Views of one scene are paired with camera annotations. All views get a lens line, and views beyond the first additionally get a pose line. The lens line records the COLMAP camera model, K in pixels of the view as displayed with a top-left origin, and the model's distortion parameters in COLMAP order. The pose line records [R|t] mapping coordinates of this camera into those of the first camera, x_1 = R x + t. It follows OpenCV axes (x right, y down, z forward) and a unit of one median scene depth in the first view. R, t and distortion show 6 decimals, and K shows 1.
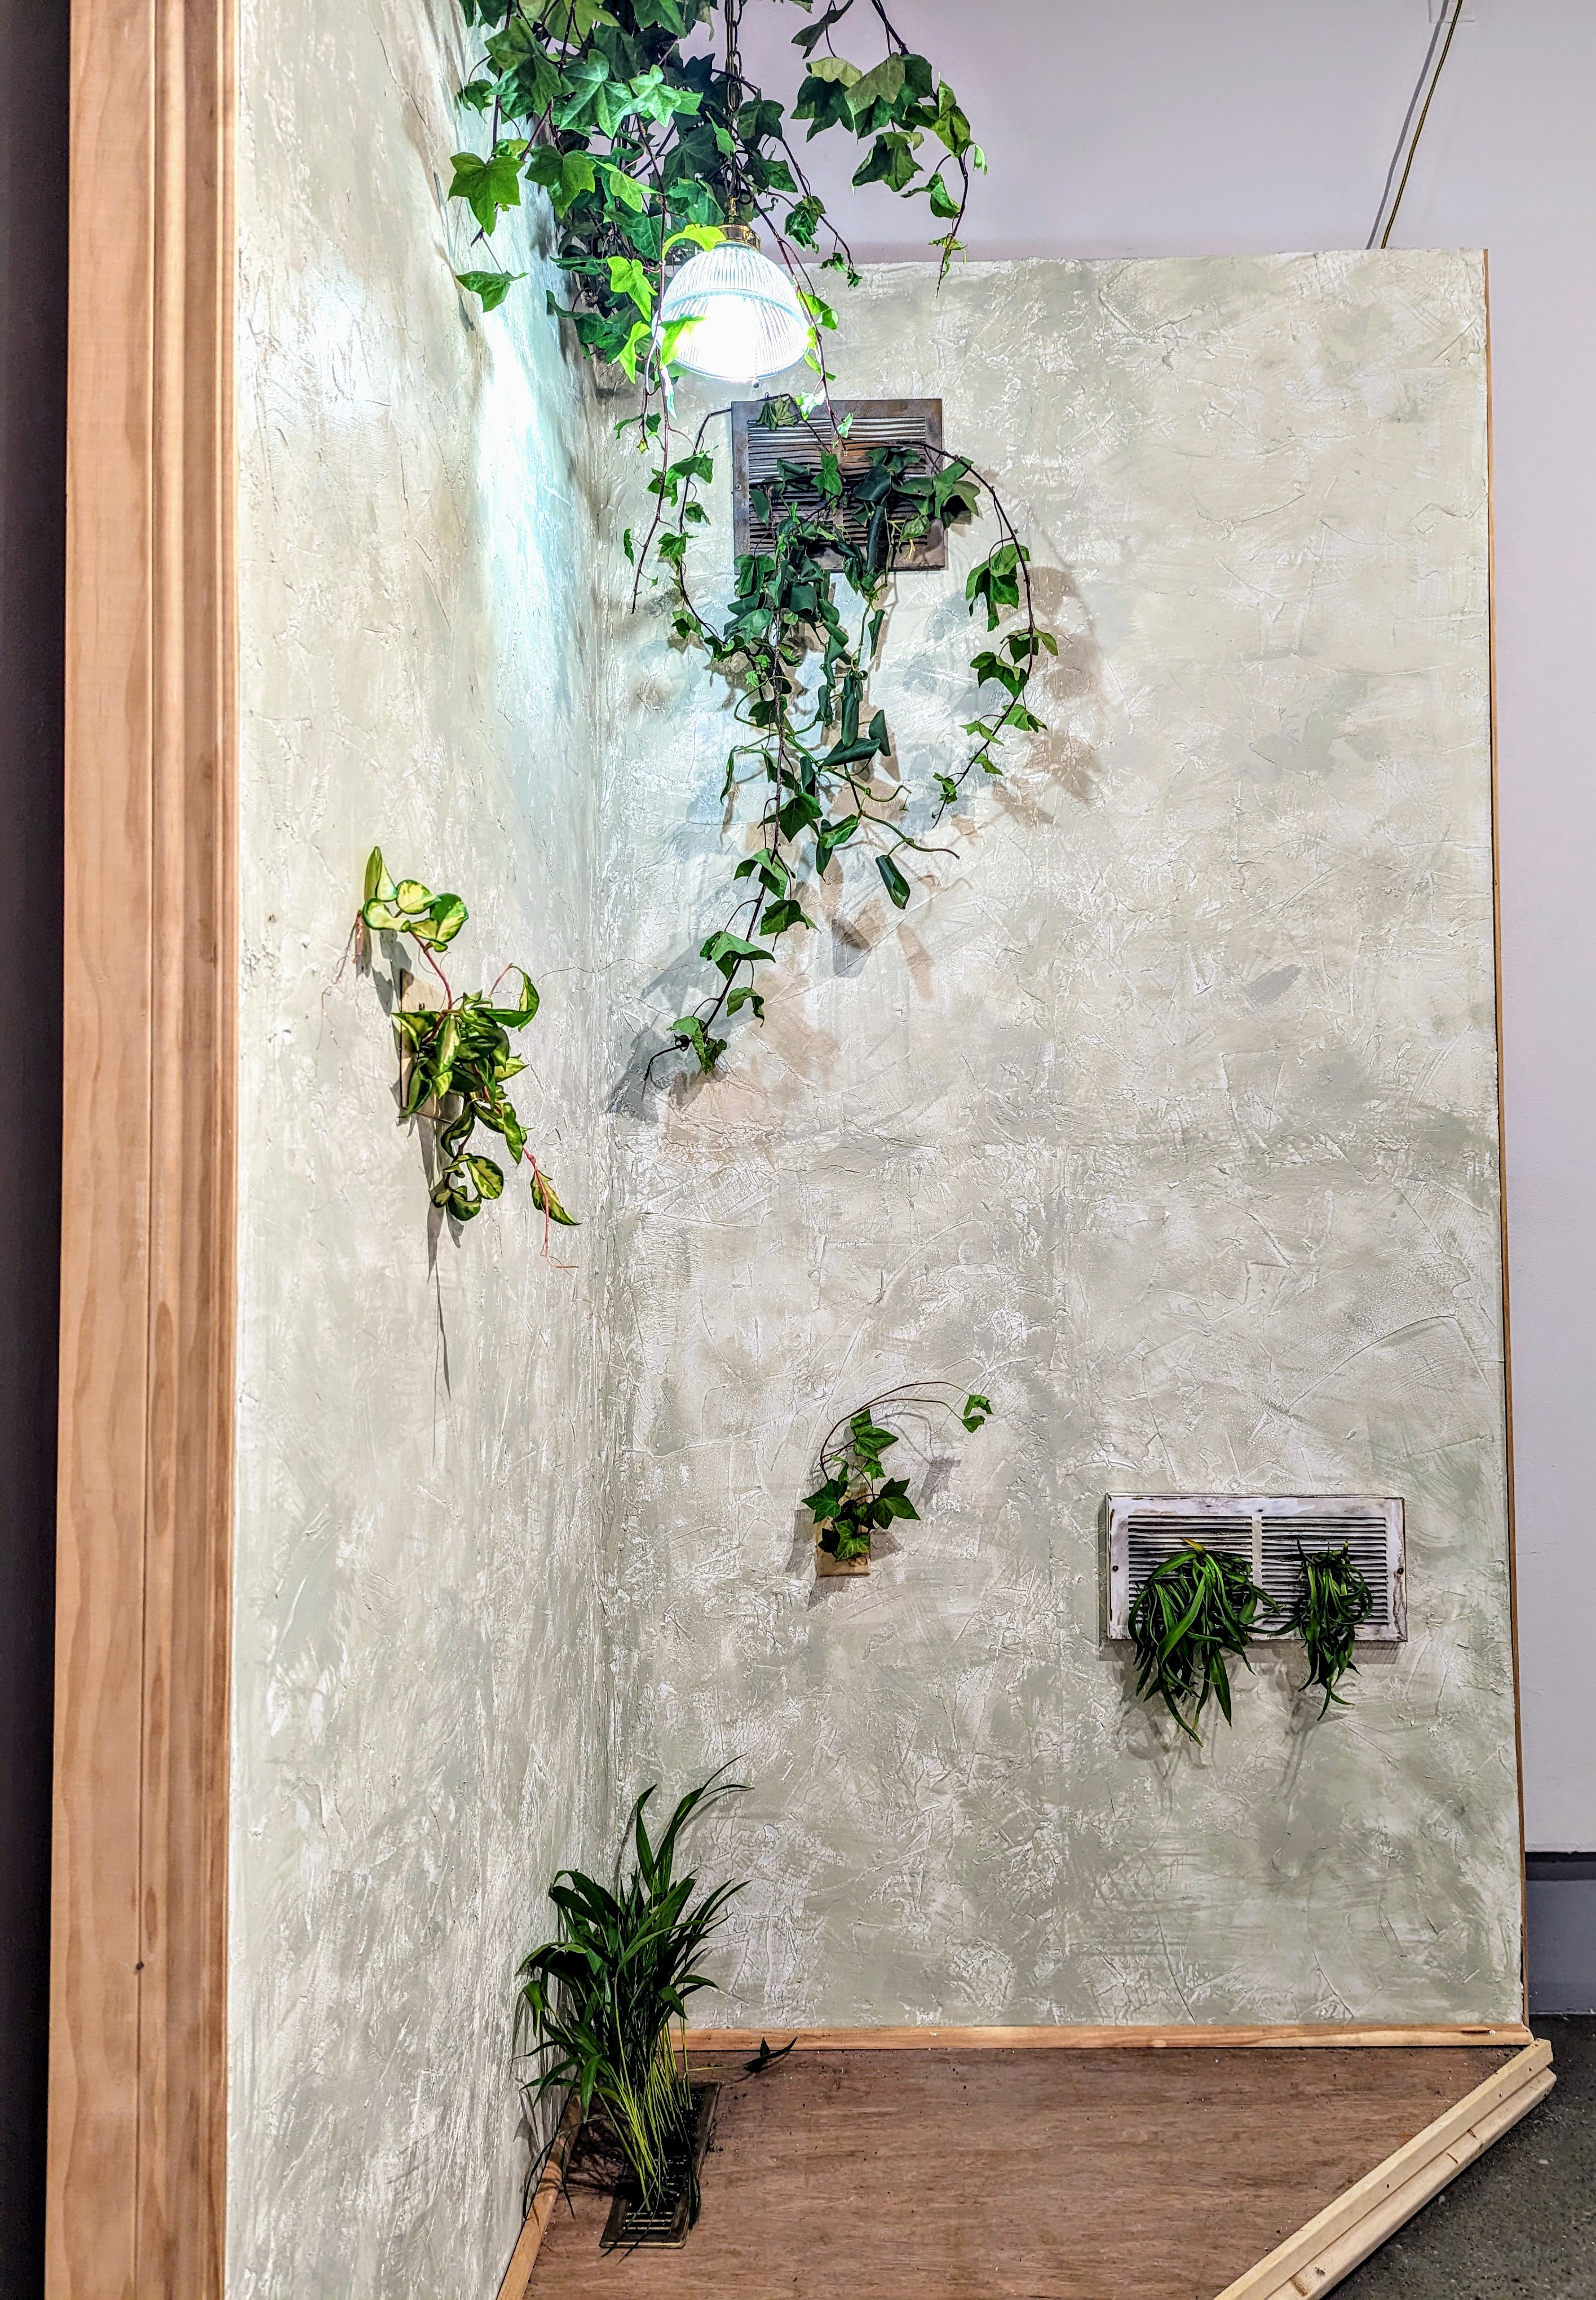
lens RADIAL K [[1624.4, 0, 916.4], [0, 1624.4, 1162.1], [0, 0, 1]] dist [0.079641, -0.074945]
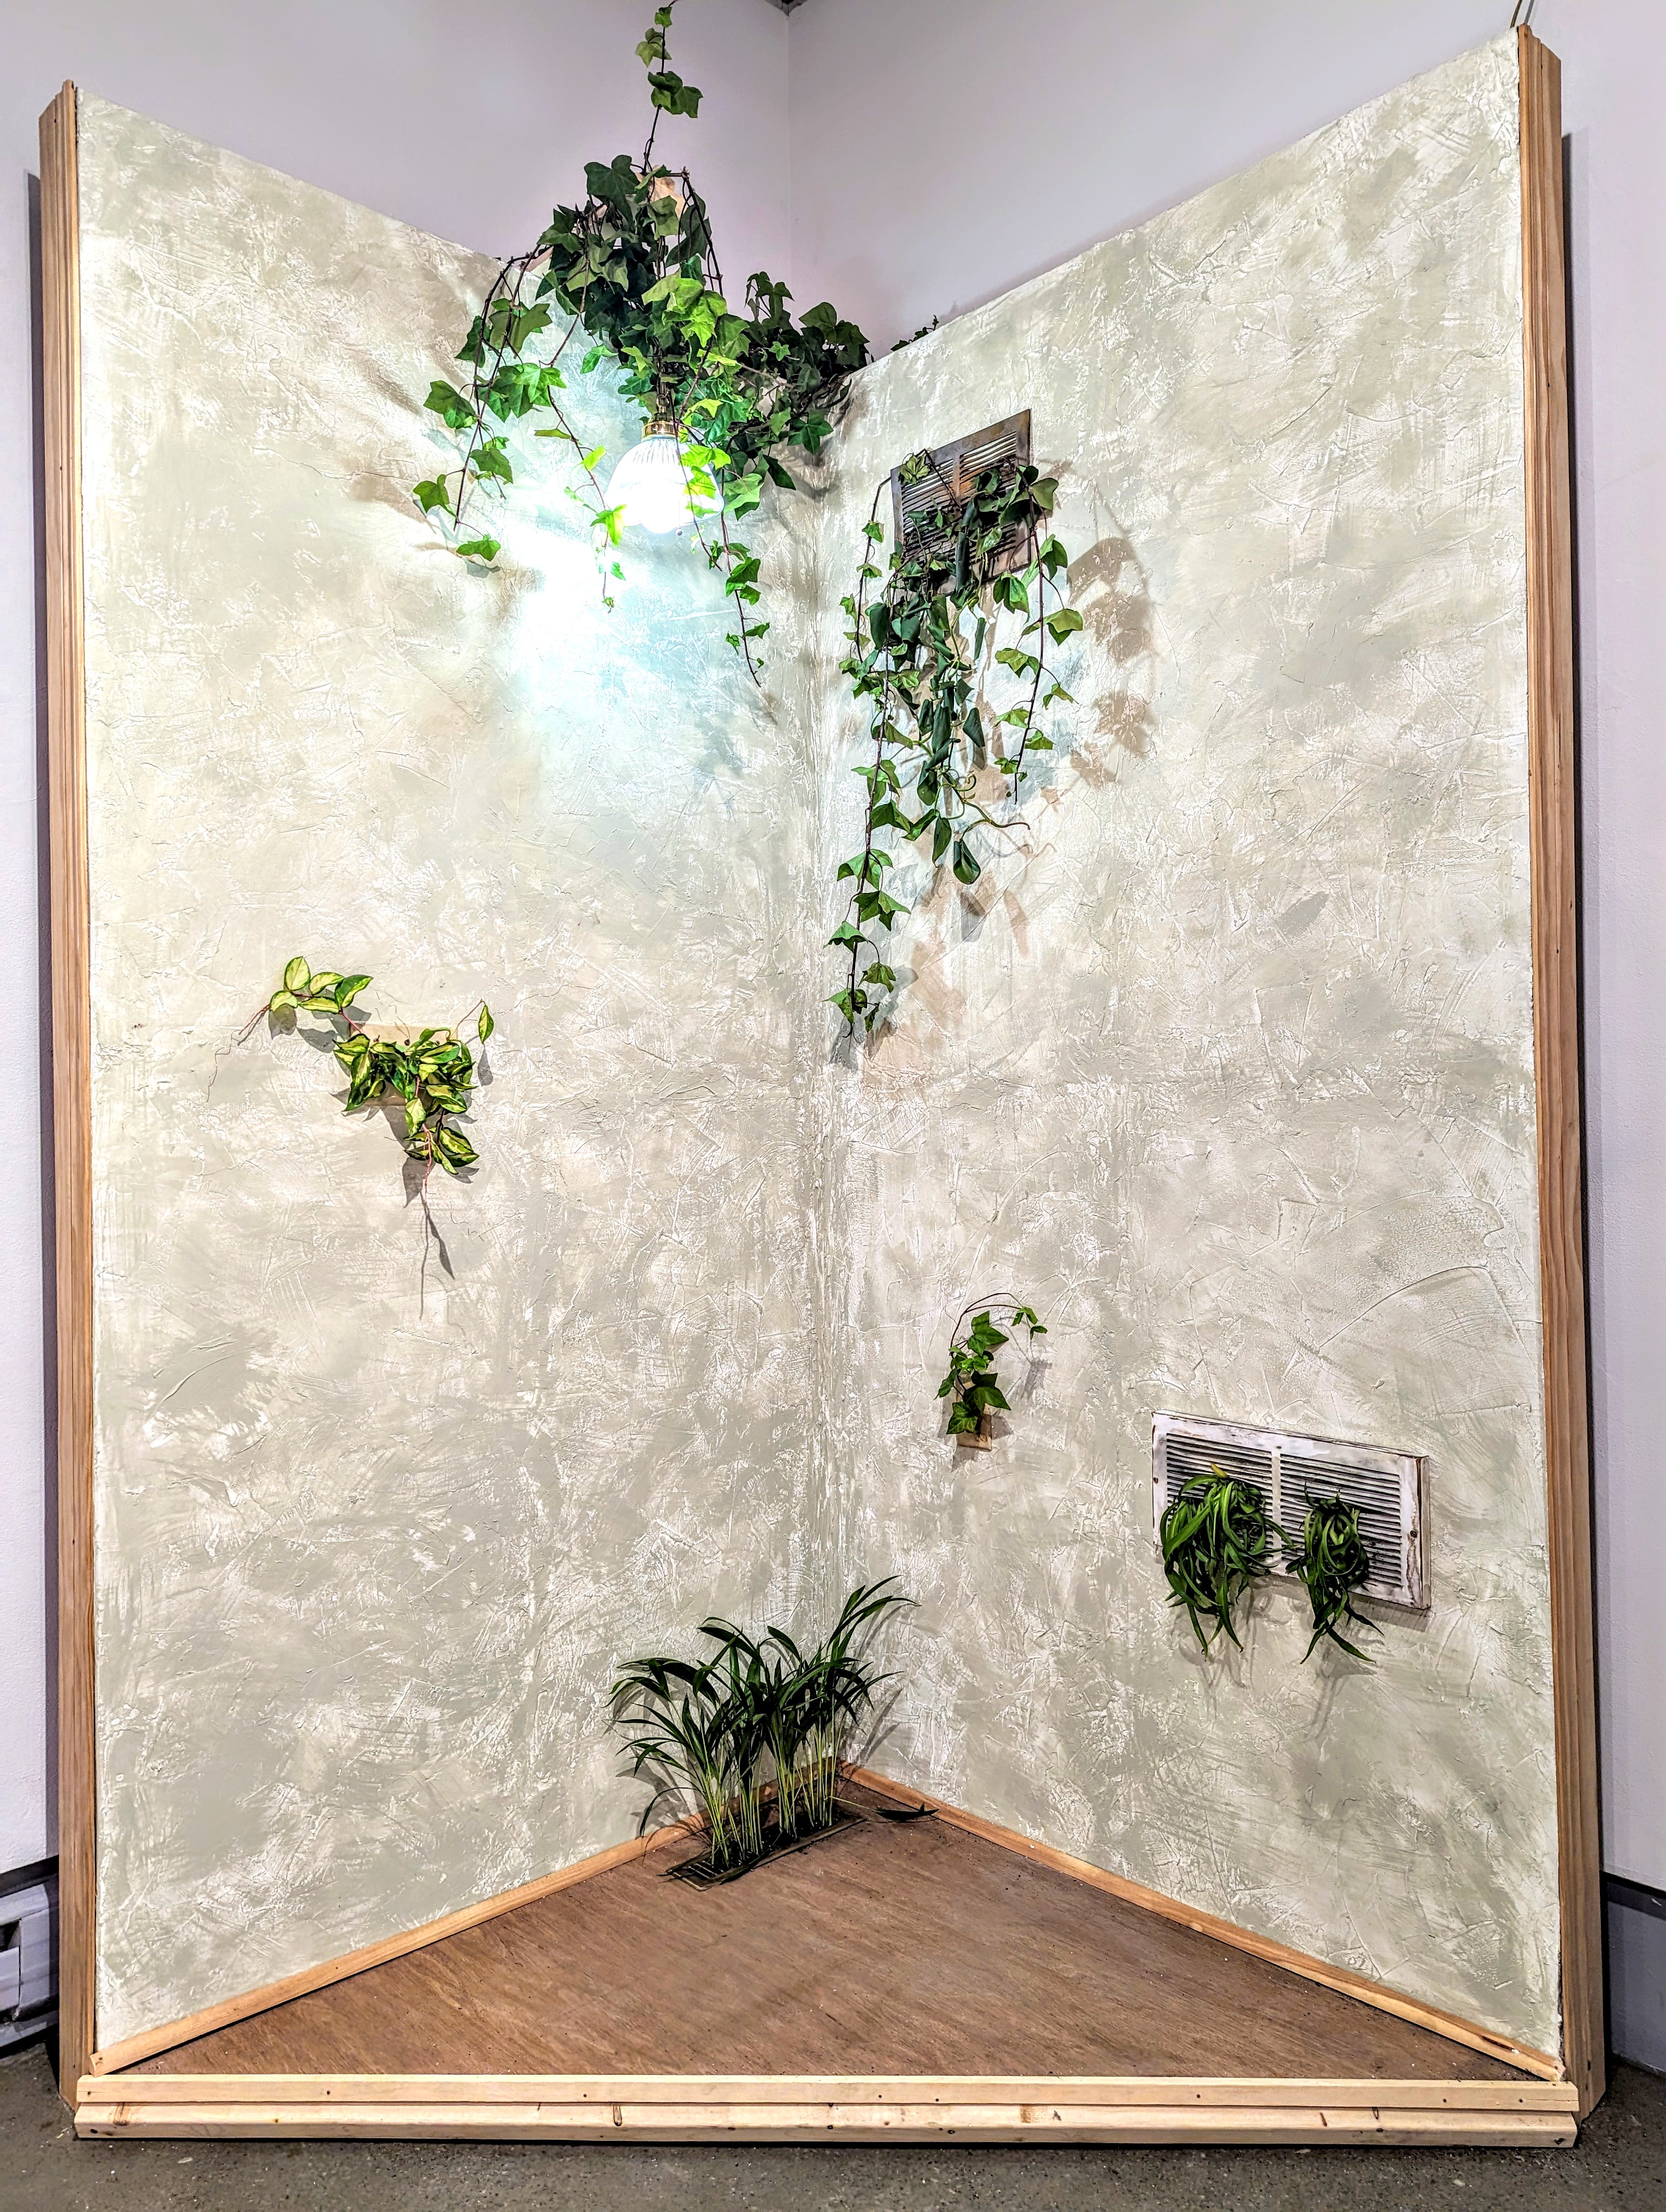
lens RADIAL K [[1580.0, 0, 833.0], [0, 1580.0, 1106.0], [0, 0, 1]] dist [0.082798, -0.074288]
pose [[0.689741, -0.003519, -0.724048, 0.718359], [0.042512, 0.998460, 0.035644, -0.041010], [0.722807, -0.055366, 0.688828, 0.141322]]
